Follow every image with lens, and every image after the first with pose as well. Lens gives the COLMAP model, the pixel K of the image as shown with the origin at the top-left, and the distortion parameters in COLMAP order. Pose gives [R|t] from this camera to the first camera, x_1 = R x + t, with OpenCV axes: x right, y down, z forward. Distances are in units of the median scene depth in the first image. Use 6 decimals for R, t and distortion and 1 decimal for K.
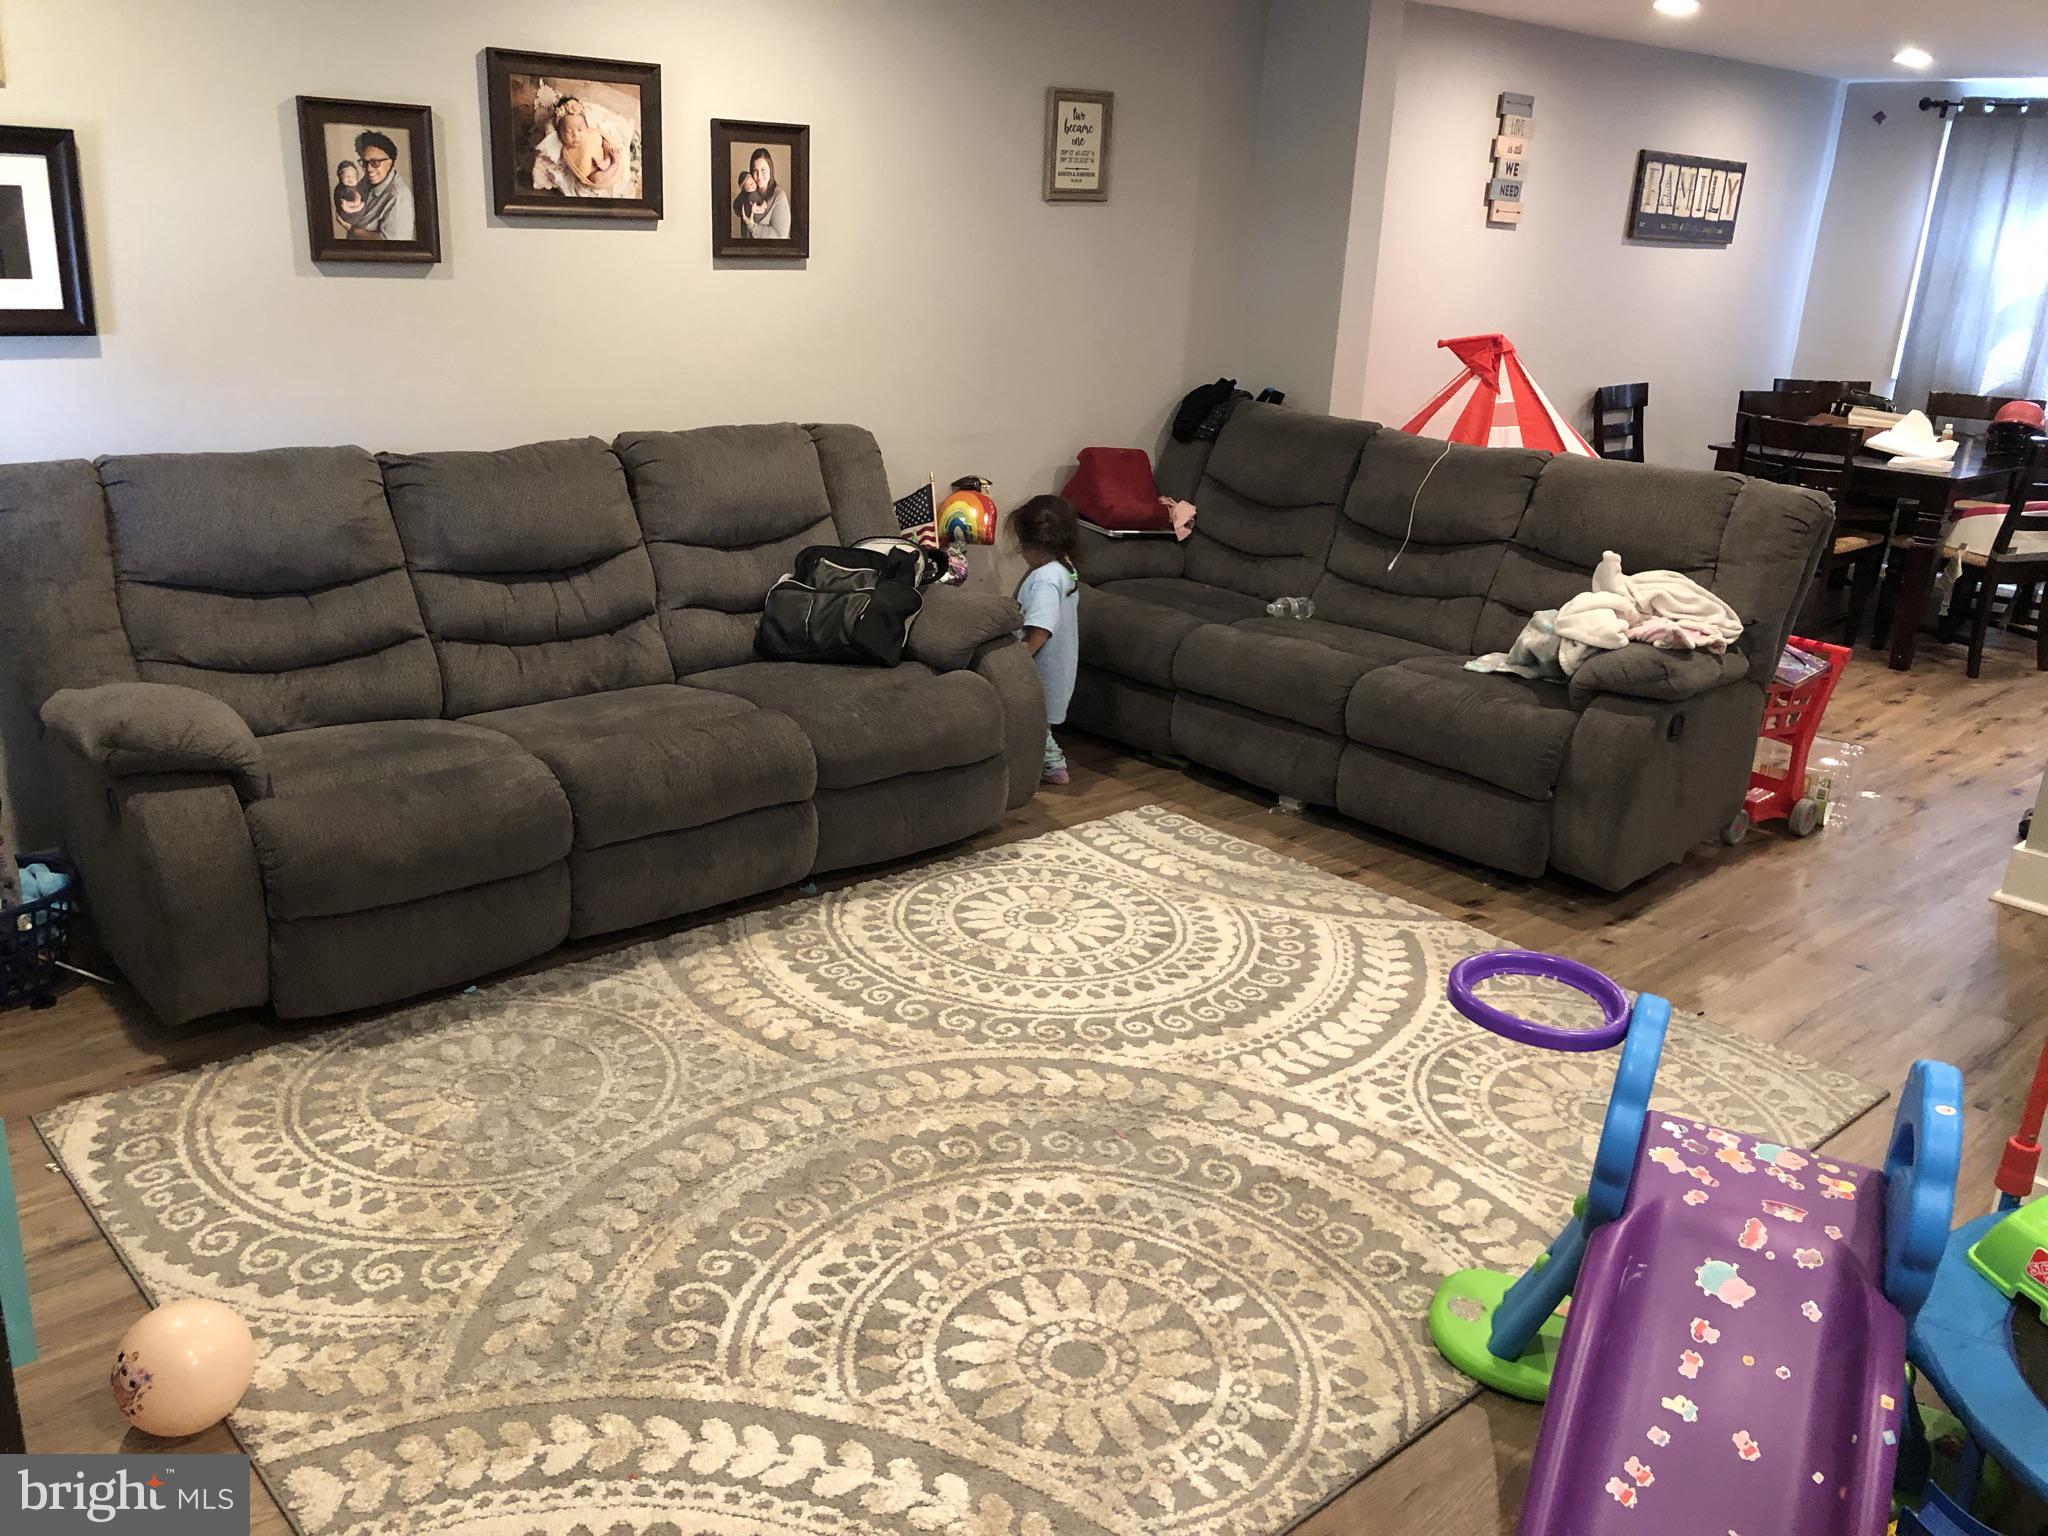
lens RADIAL K [[1681.1, 0, 1015.6], [0, 1681.1, 778.0], [0, 0, 1]] dist [0.028799, -0.026483]
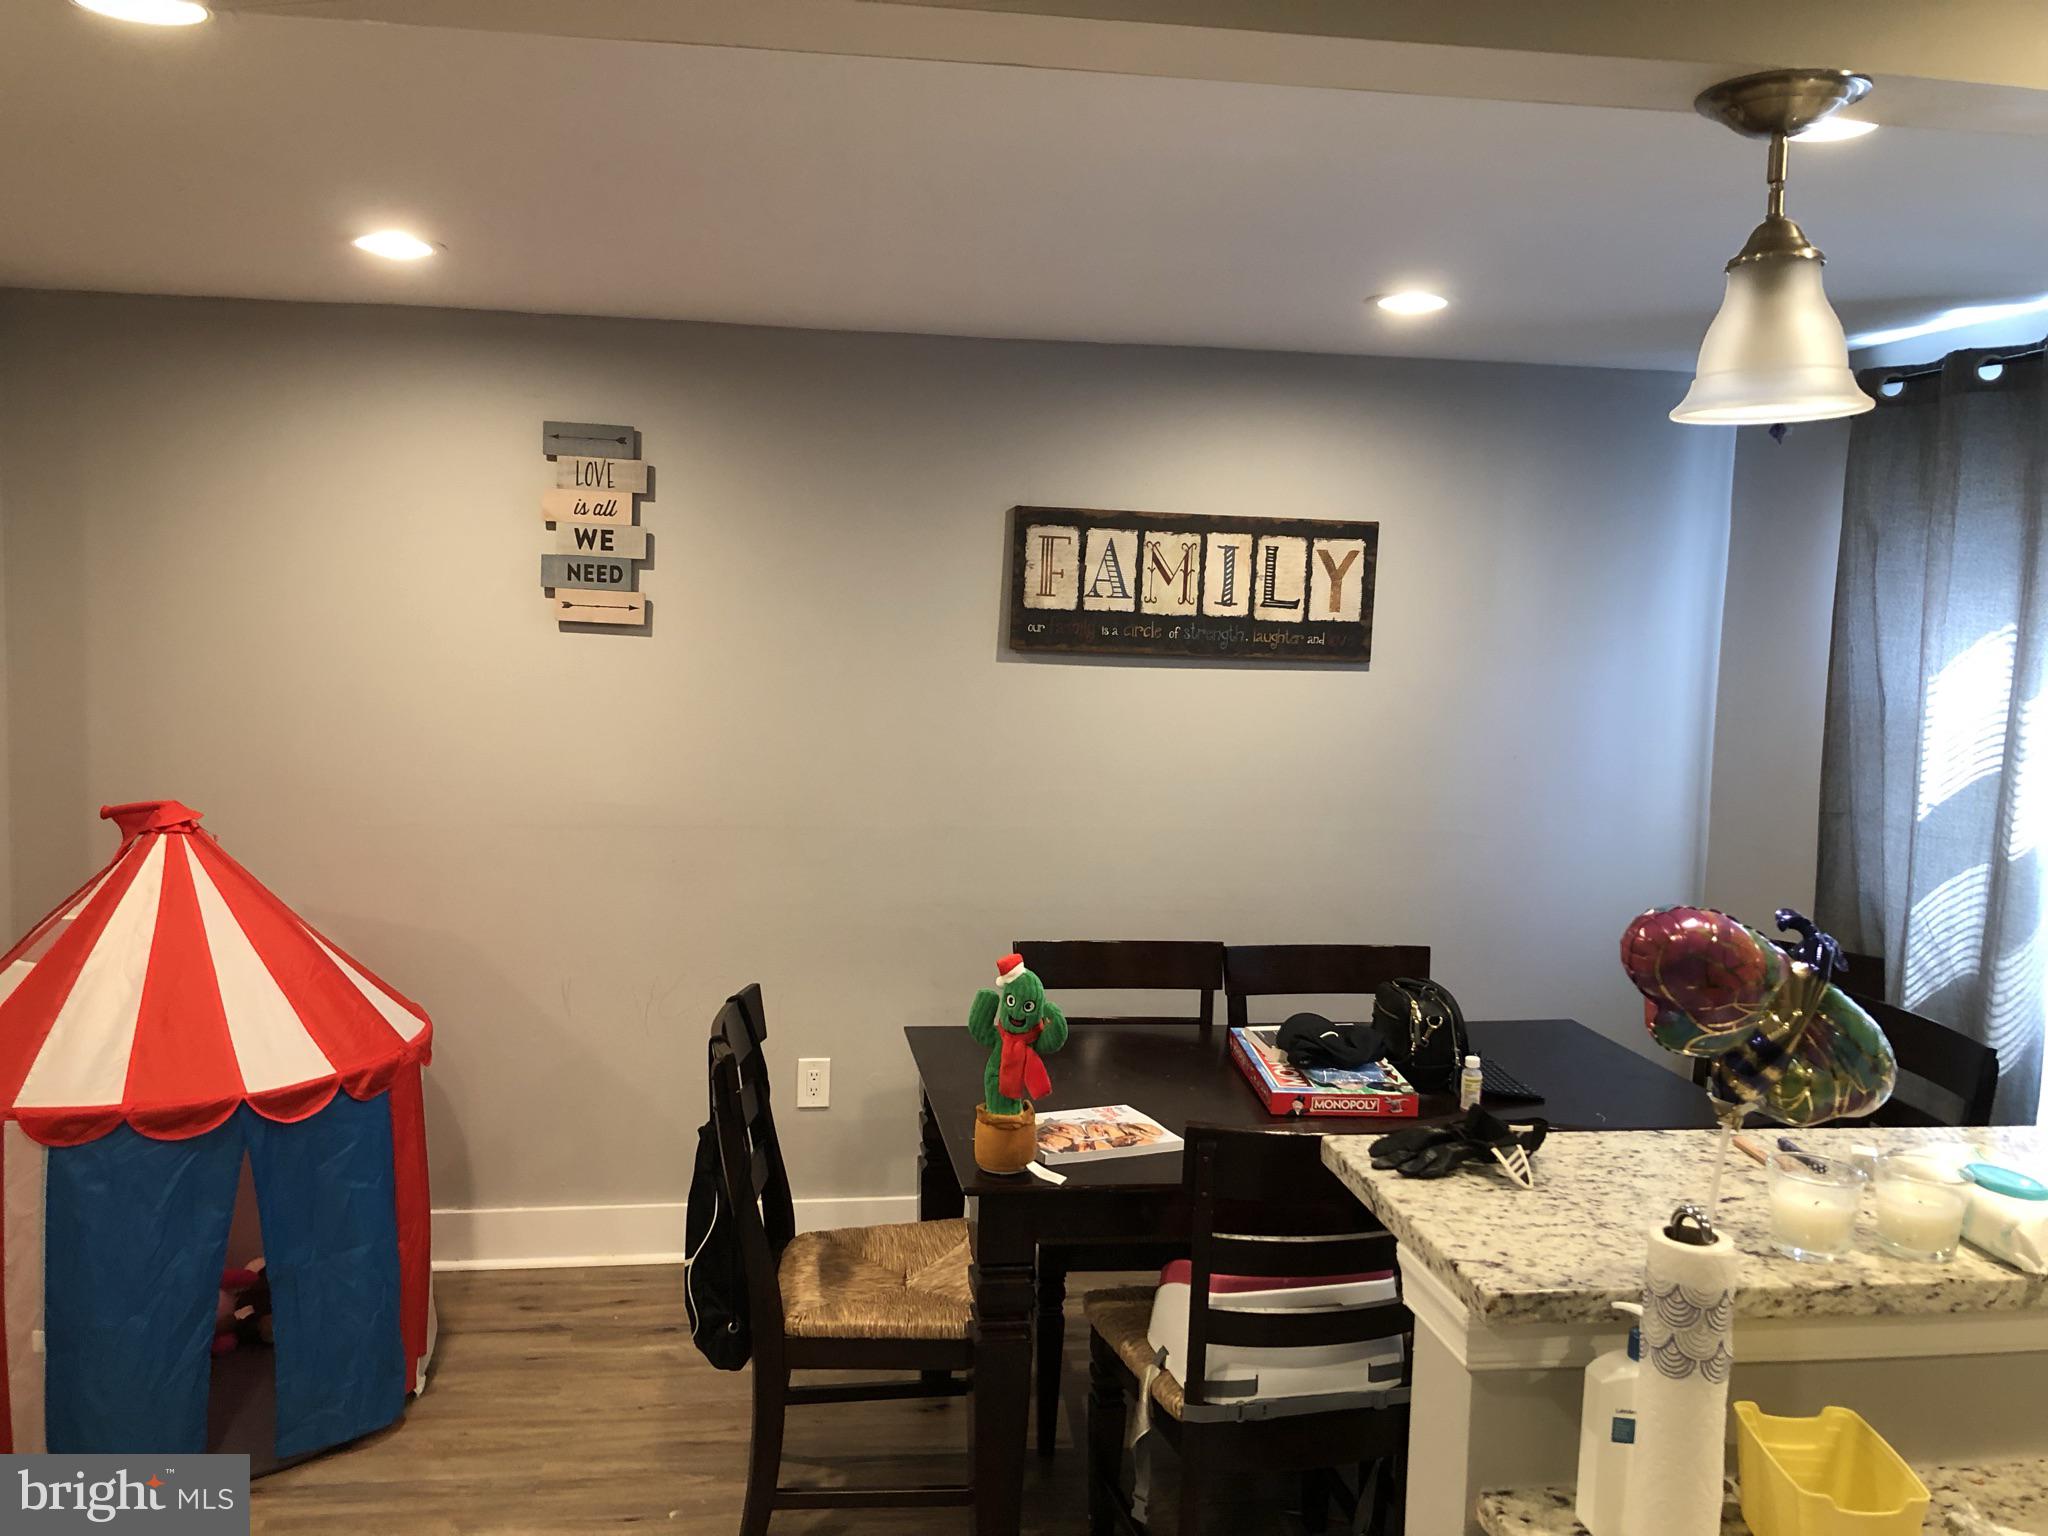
lens RADIAL K [[1681.1, 0, 983.0], [0, 1681.1, 758.8], [0, 0, 1]] dist [0.028799, -0.026483]
pose [[0.825856, 0.034225, -0.562841, 0.656512], [-0.175086, 0.964385, -0.198261, -0.161688], [0.536010, 0.262280, 0.802435, 0.523164]]
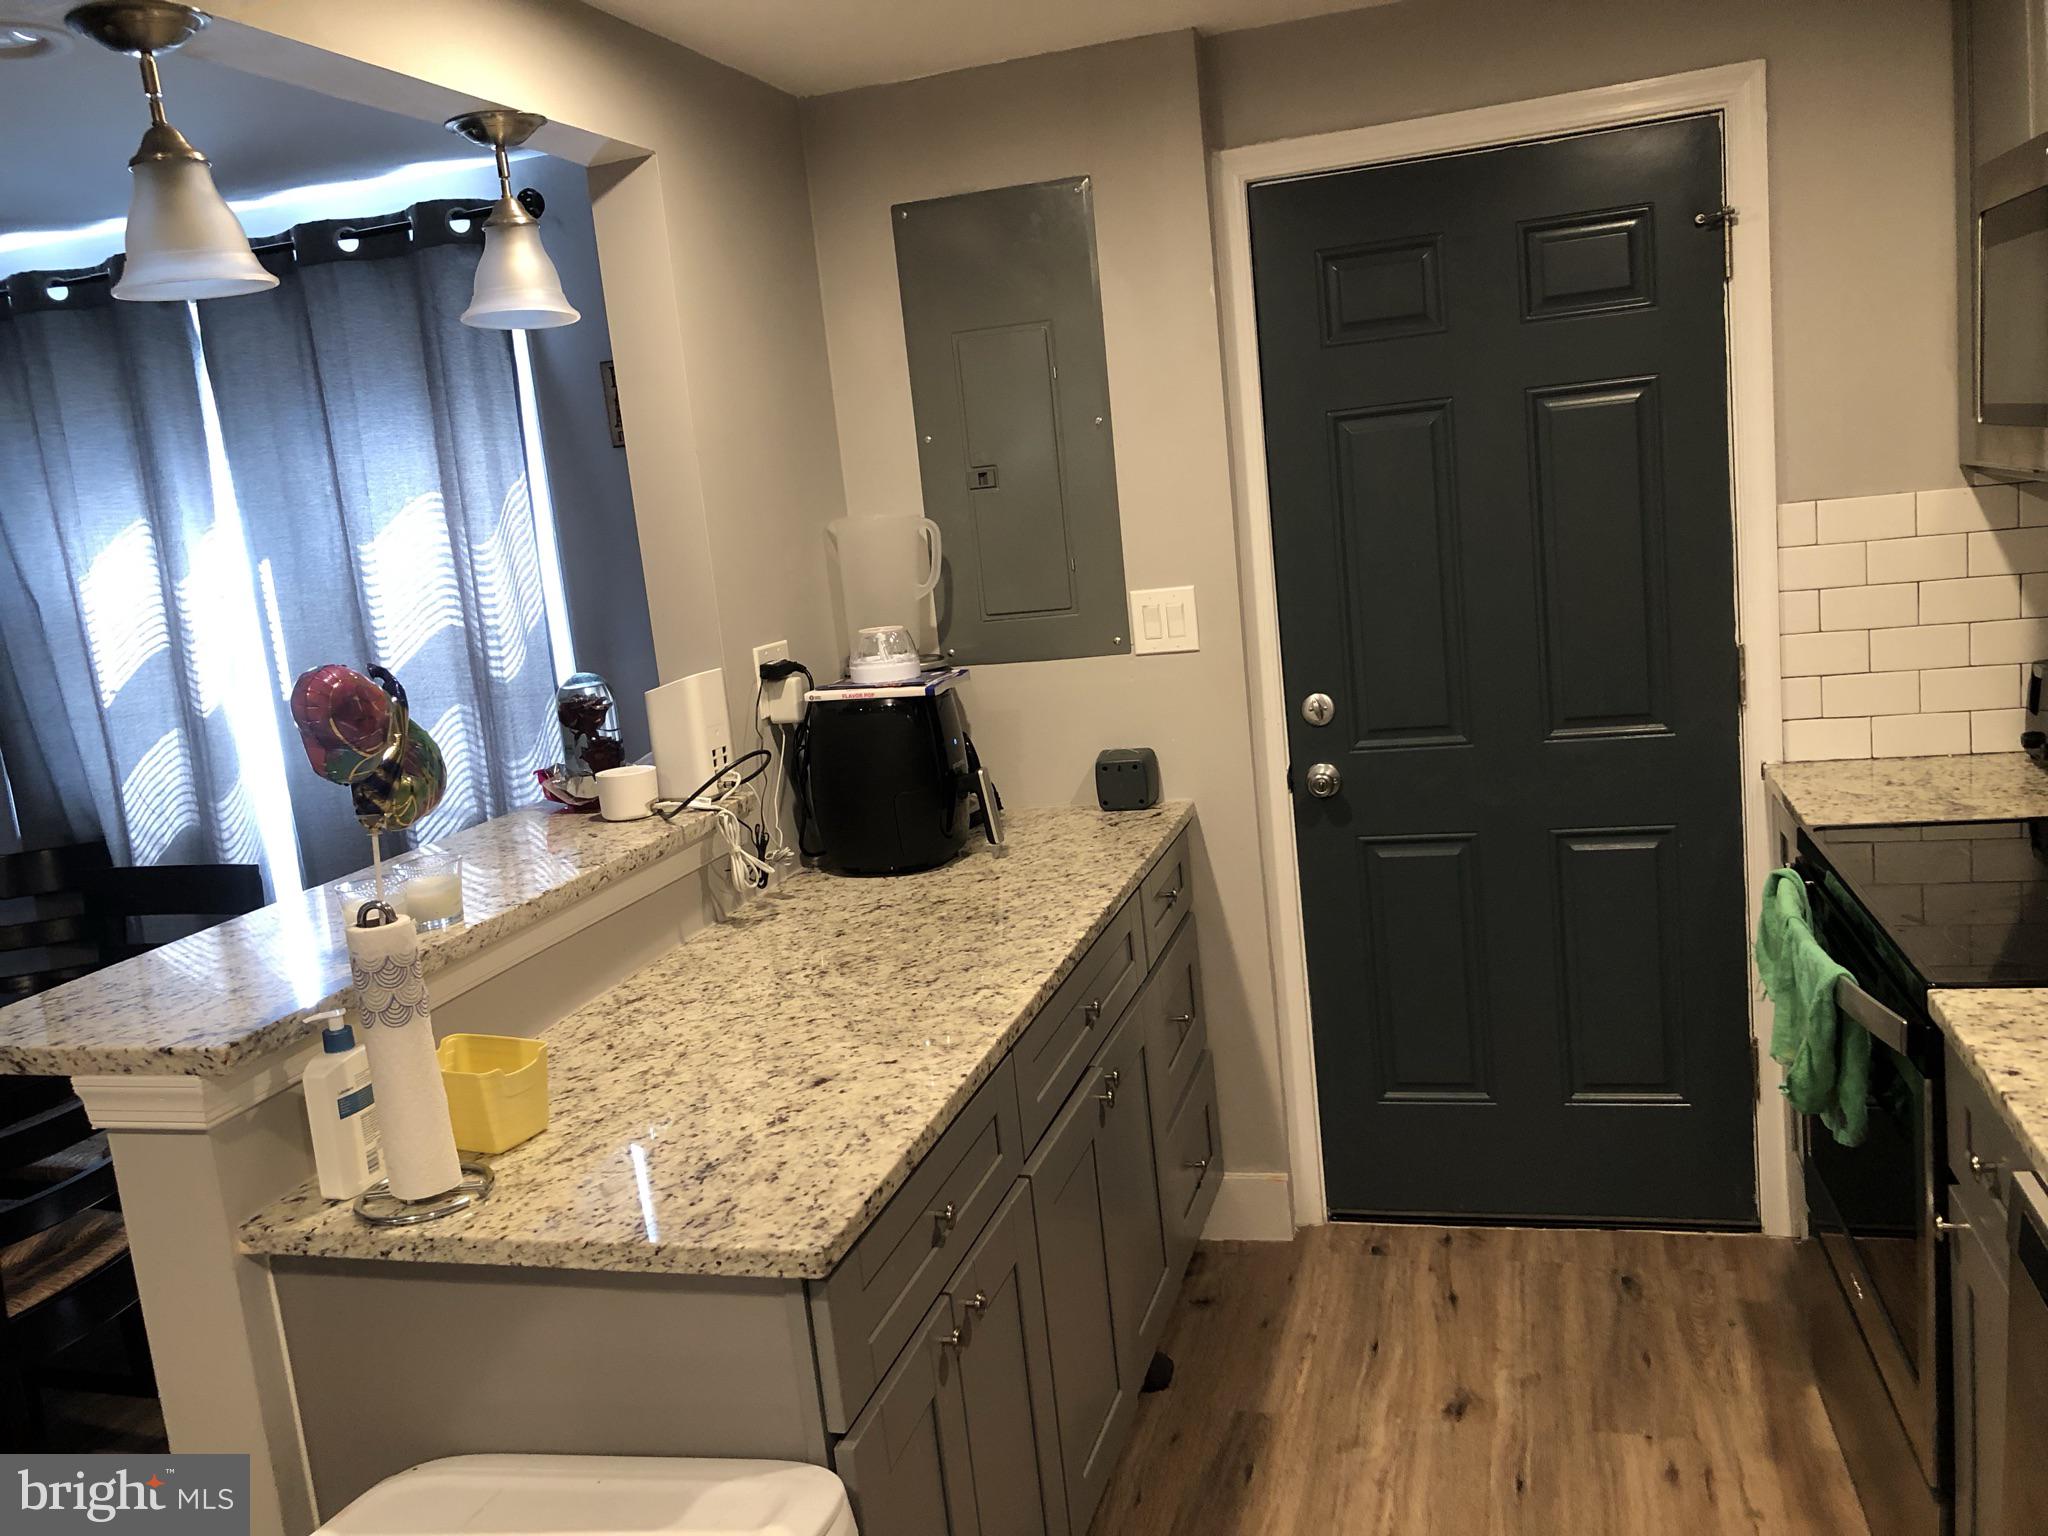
lens RADIAL K [[1681.1, 0, 1025.3], [0, 1681.1, 764.8], [0, 0, 1]] dist [0.028799, -0.026483]
pose [[0.845357, -0.216649, 0.488297, 0.588148], [0.297781, 0.949991, -0.094035, -0.134715], [-0.443506, 0.224899, 0.867596, 0.476199]]
